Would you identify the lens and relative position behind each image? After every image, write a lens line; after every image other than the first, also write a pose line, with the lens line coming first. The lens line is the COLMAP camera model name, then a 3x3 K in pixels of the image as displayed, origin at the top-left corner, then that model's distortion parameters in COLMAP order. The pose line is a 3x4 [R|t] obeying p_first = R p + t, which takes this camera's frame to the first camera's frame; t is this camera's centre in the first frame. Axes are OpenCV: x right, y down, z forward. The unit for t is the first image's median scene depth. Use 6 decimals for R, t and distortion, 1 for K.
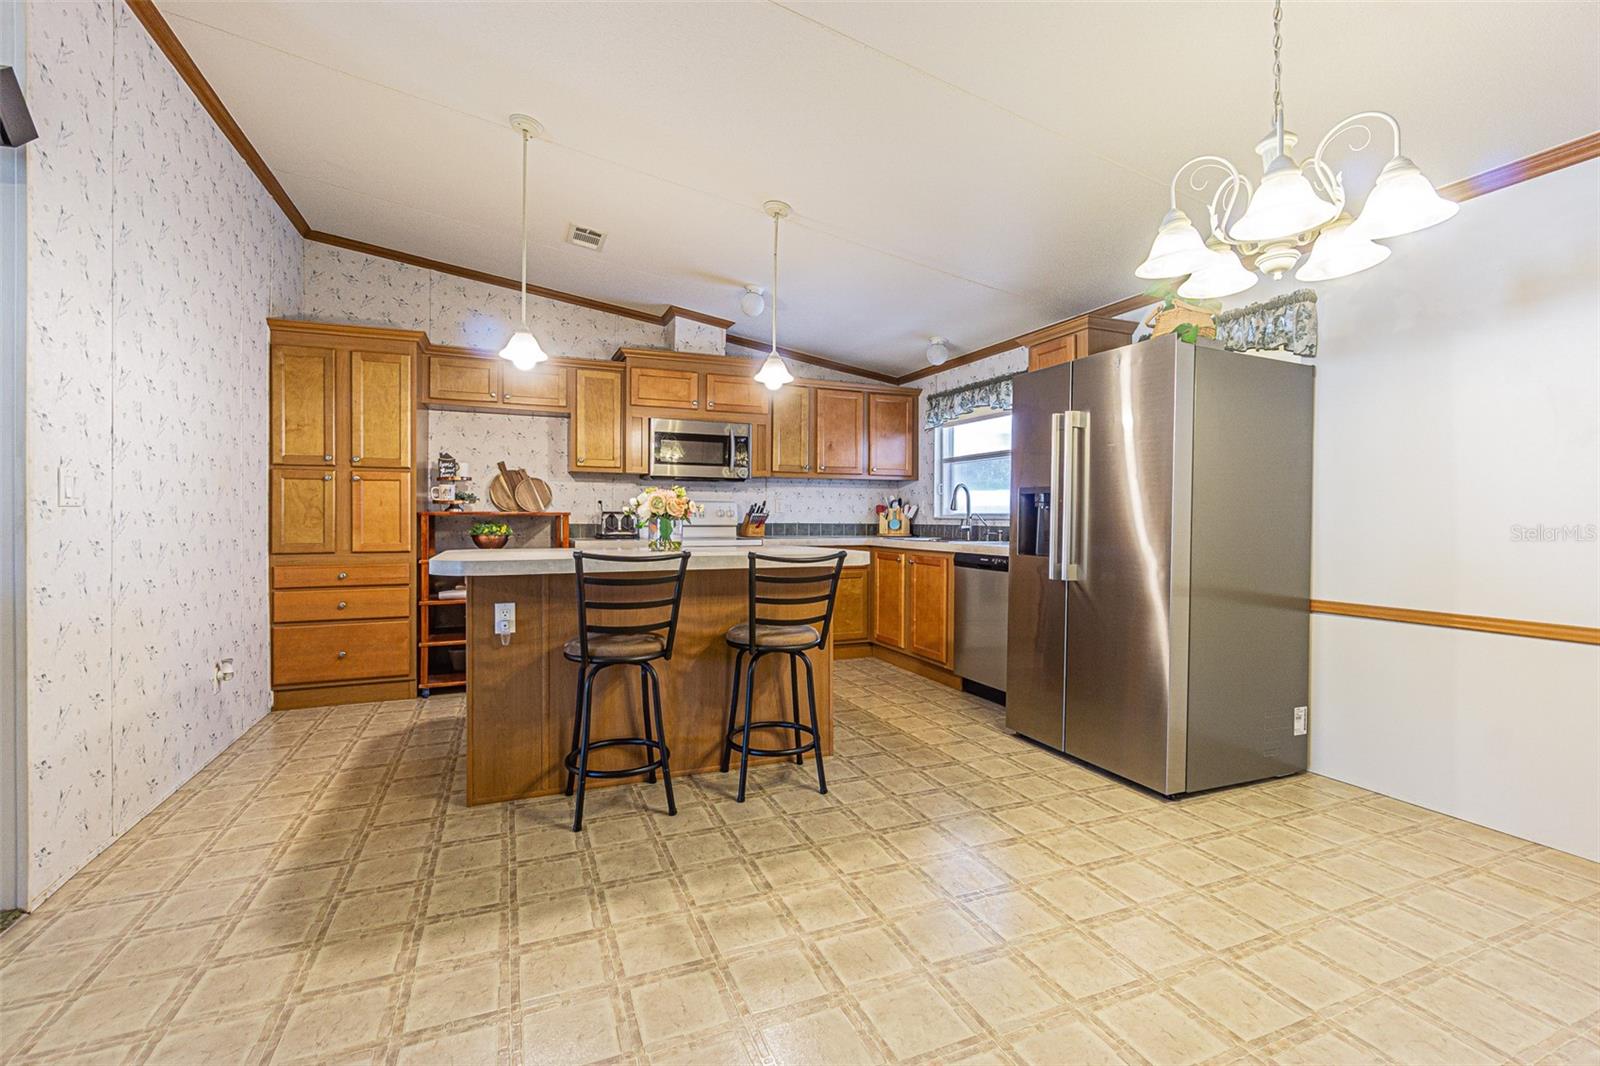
lens RADIAL K [[687.4, 0, 795.3], [0, 687.4, 519.8], [0, 0, 1]] dist [-0.005937, 0.001279]
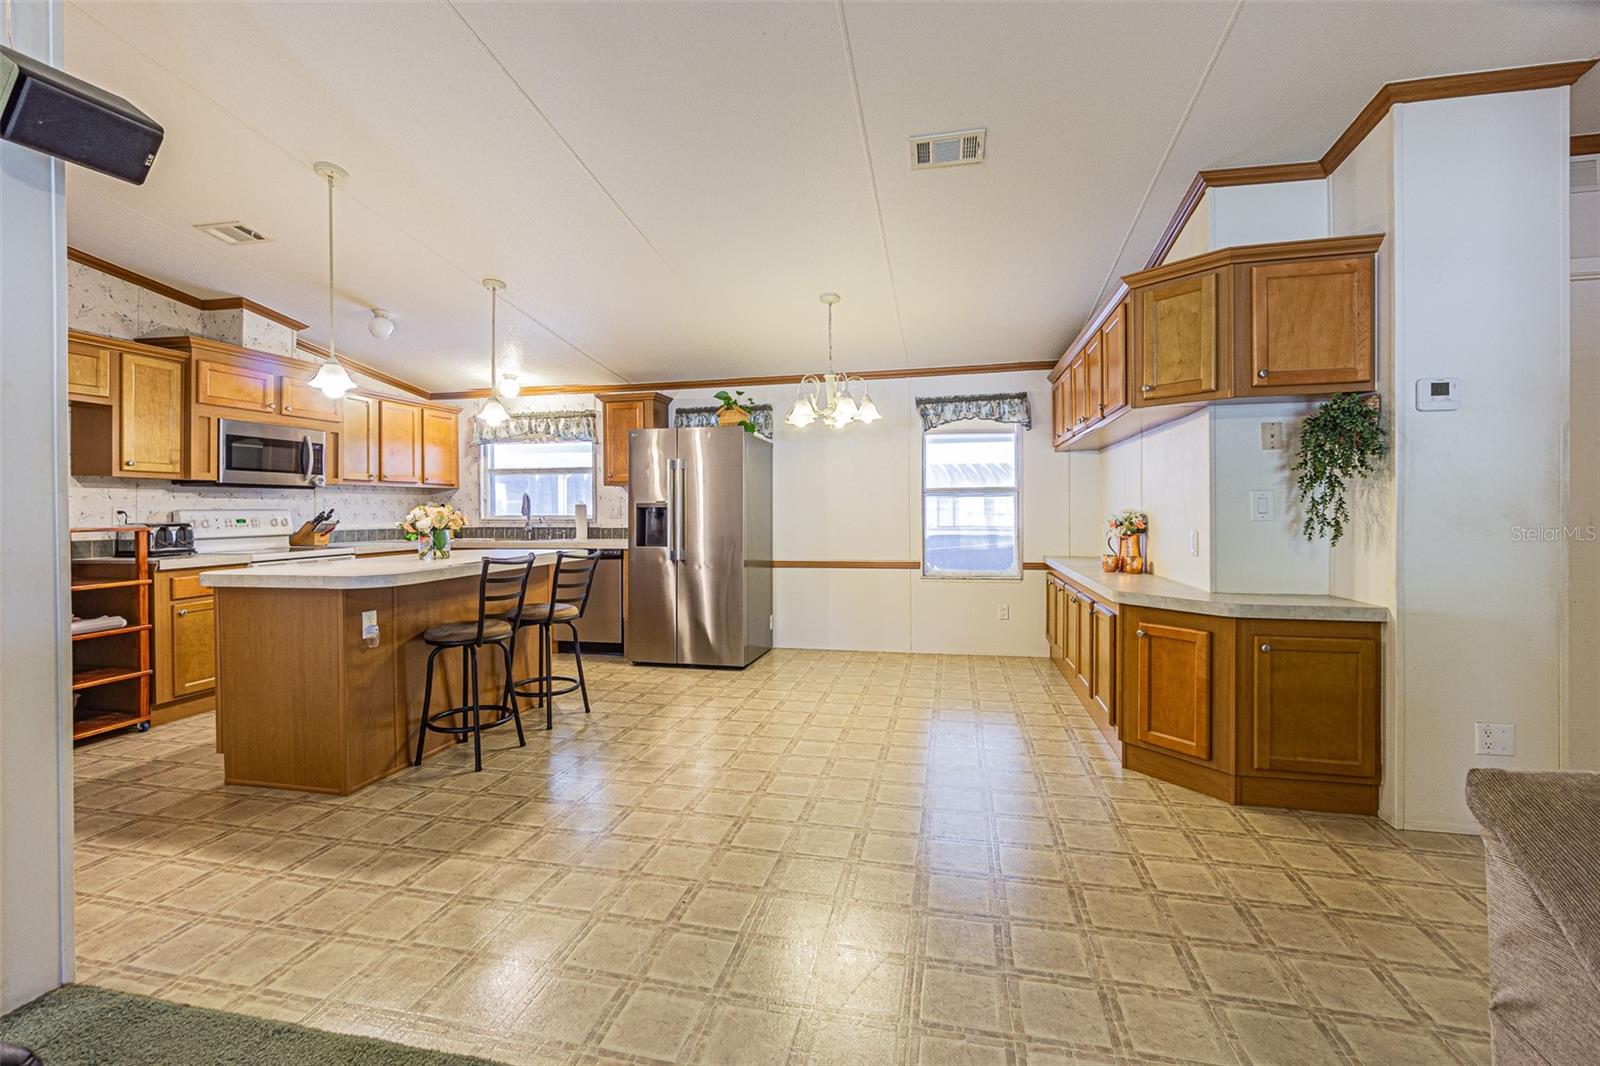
lens RADIAL K [[687.4, 0, 794.5], [0, 687.4, 513.3], [0, 0, 1]] dist [-0.005937, 0.001279]
pose [[0.582866, -0.014206, 0.812444, -0.823357], [0.012095, 0.999888, 0.008807, -0.037999], [-0.812478, 0.004693, 0.582973, -0.213239]]
